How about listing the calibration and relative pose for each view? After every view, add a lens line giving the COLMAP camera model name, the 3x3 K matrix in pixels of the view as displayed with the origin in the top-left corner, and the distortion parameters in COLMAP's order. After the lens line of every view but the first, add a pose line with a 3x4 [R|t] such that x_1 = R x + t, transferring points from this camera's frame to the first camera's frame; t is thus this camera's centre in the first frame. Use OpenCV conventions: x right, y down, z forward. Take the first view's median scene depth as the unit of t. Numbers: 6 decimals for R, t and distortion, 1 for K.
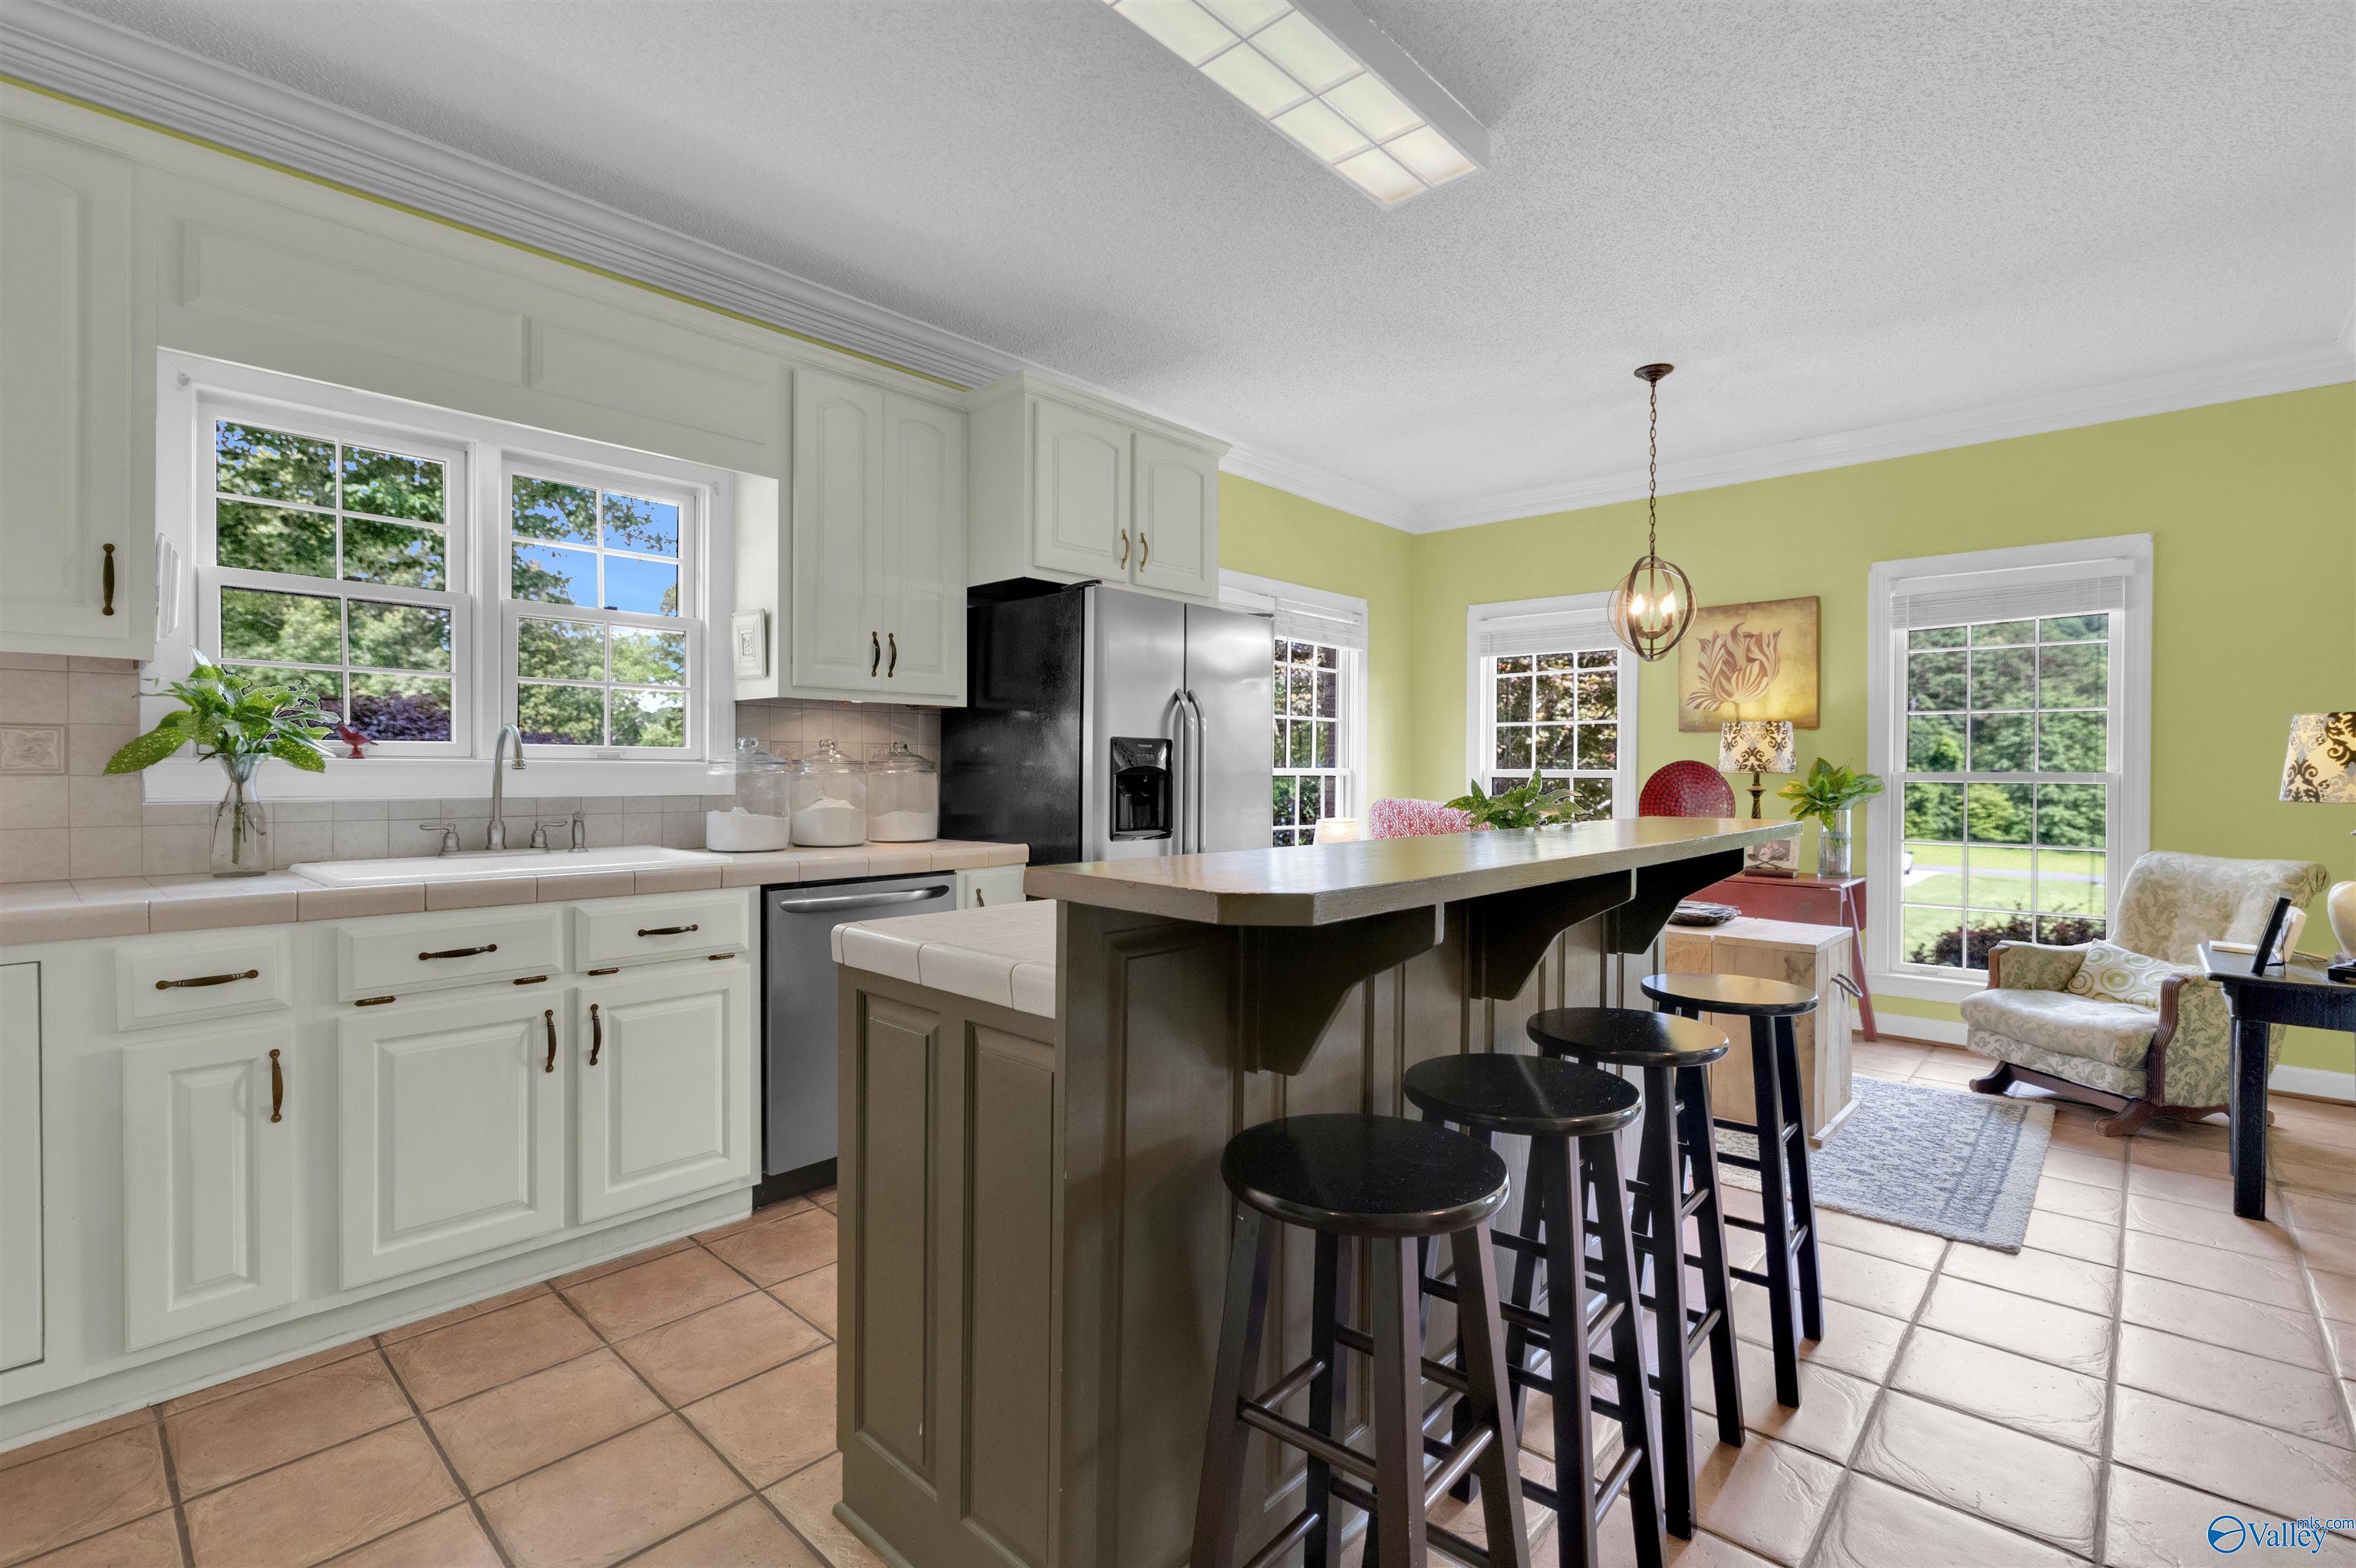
lens RADIAL K [[1067.7, 0, 1169.3], [0, 1067.7, 774.9], [0, 0, 1]] dist [-0.014107, 0.000226]
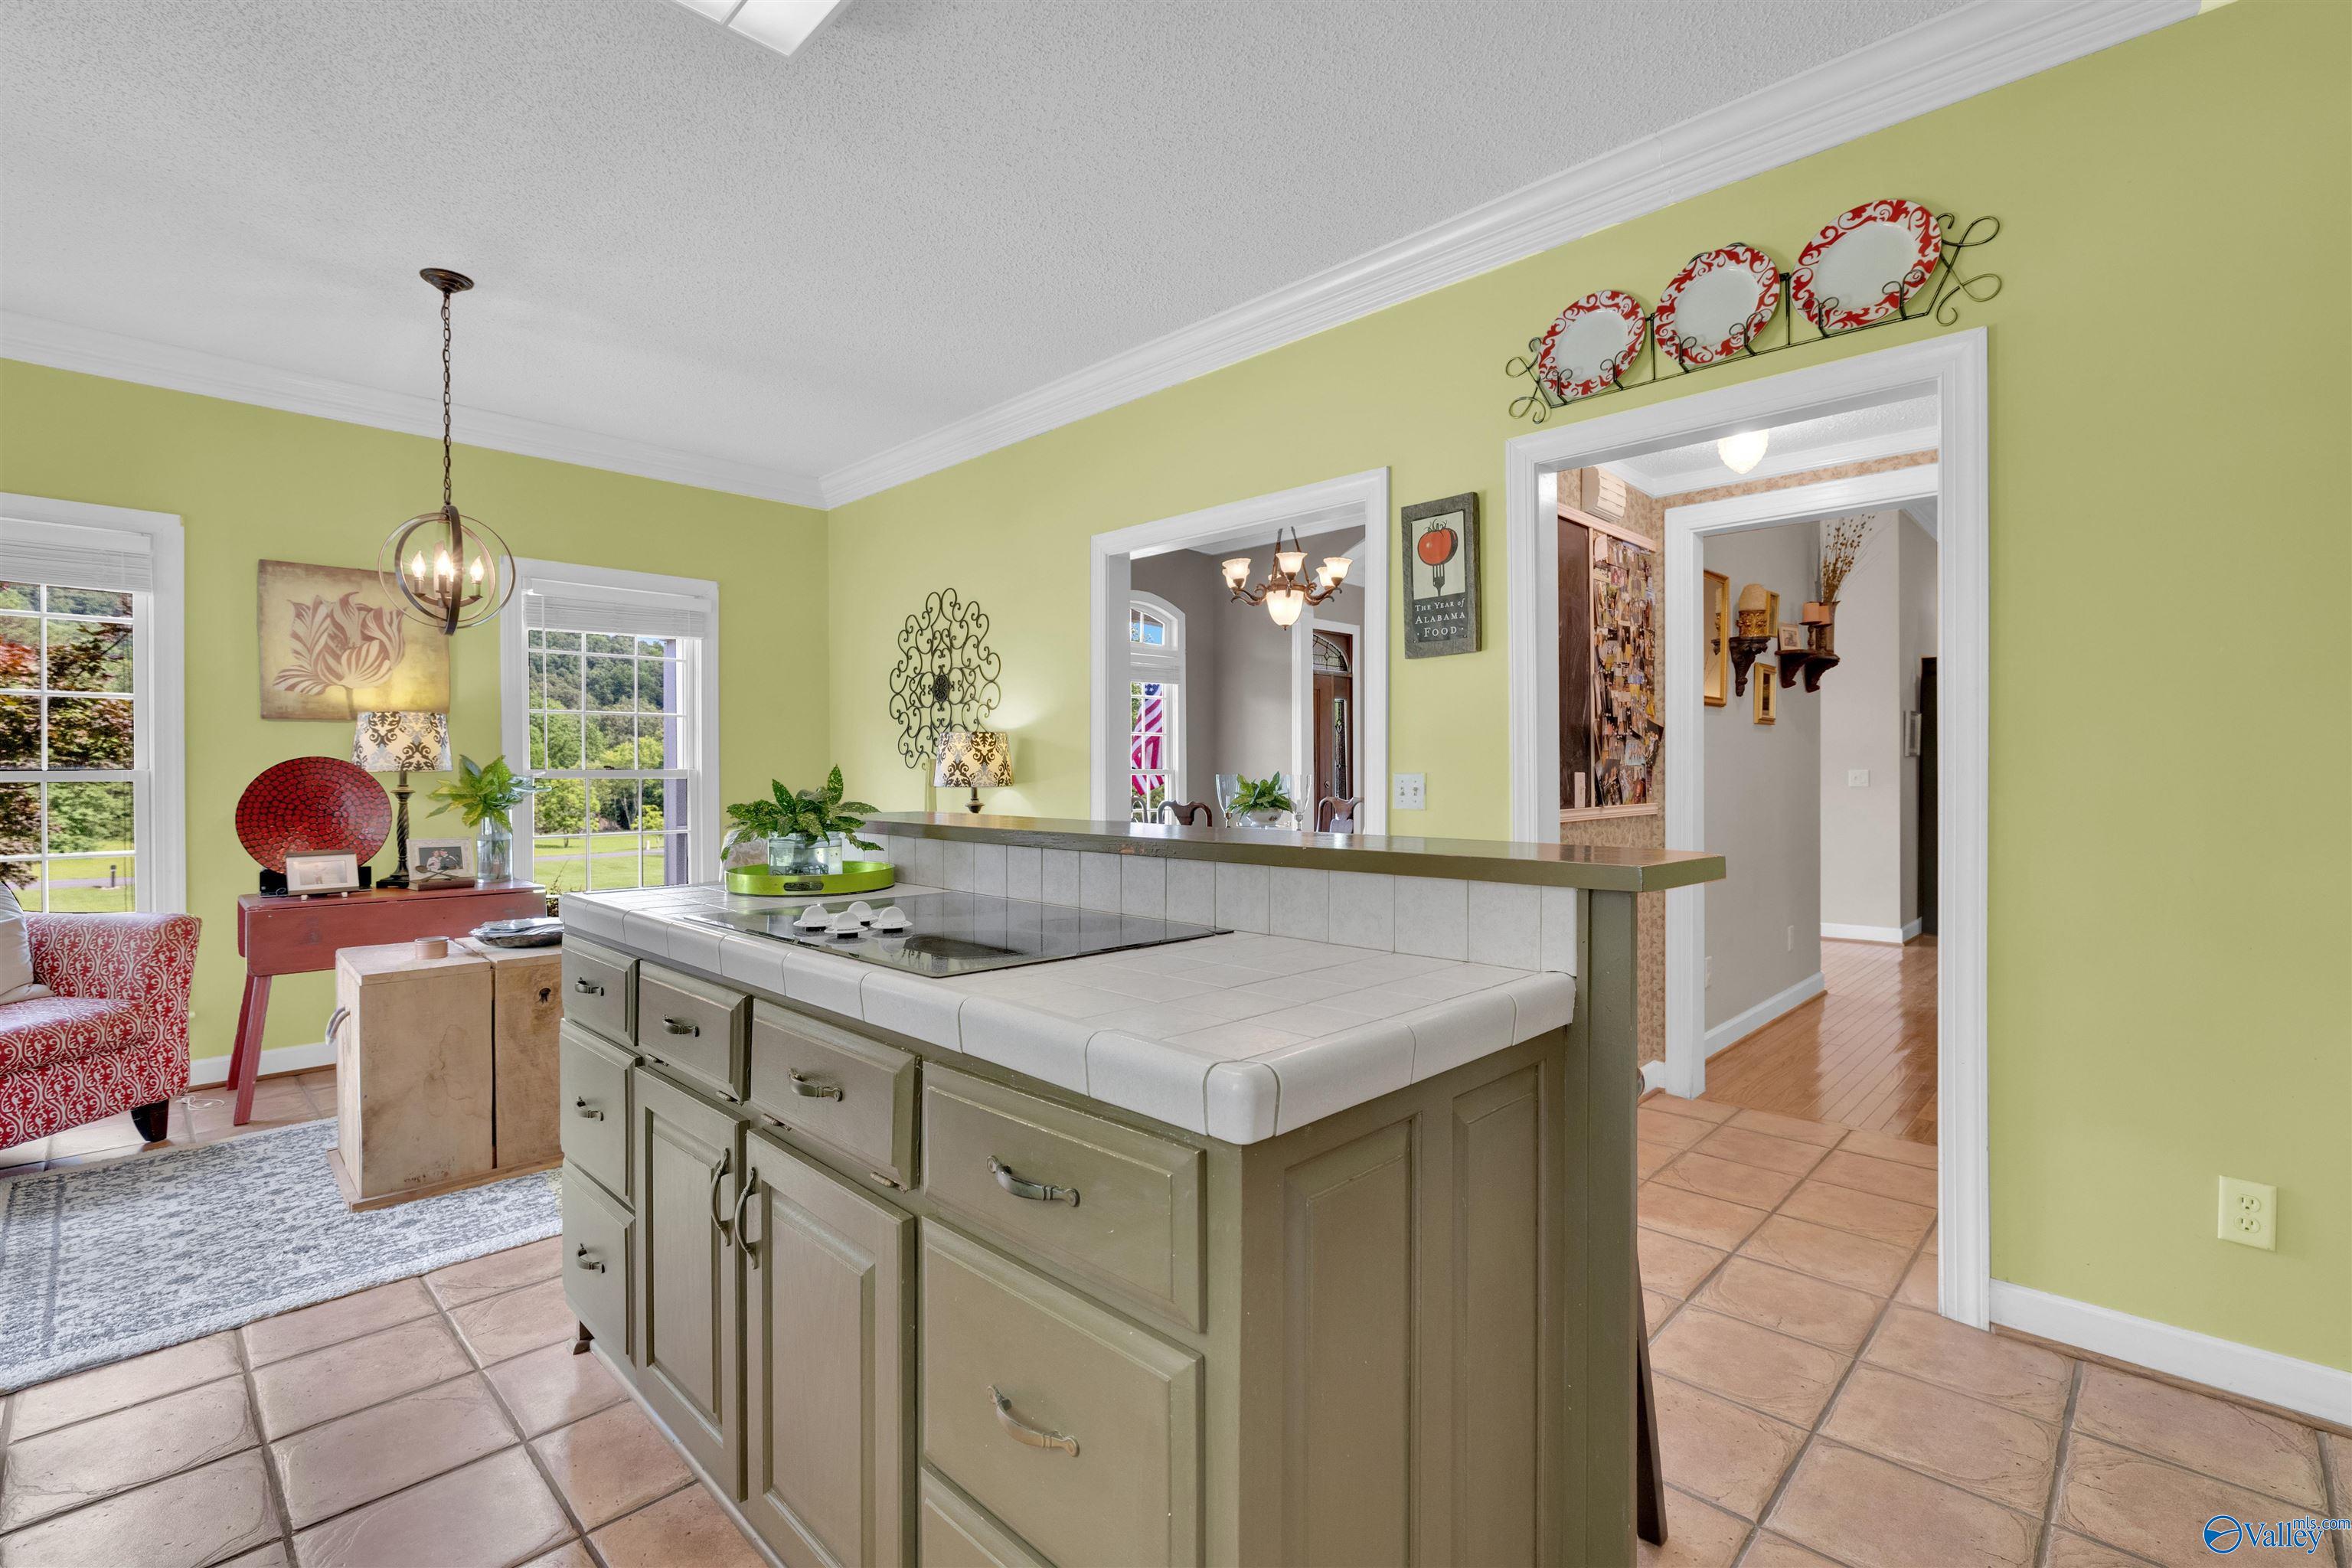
lens RADIAL K [[1066.0, 0, 1170.0], [0, 1066.0, 783.2], [0, 0, 1]] dist [-0.014107, 0.000226]
pose [[0.024801, -0.018042, 0.999530, -0.279904], [0.000476, 0.999837, 0.018036, -0.007785], [-0.999692, 0.000029, 0.024805, 0.346252]]
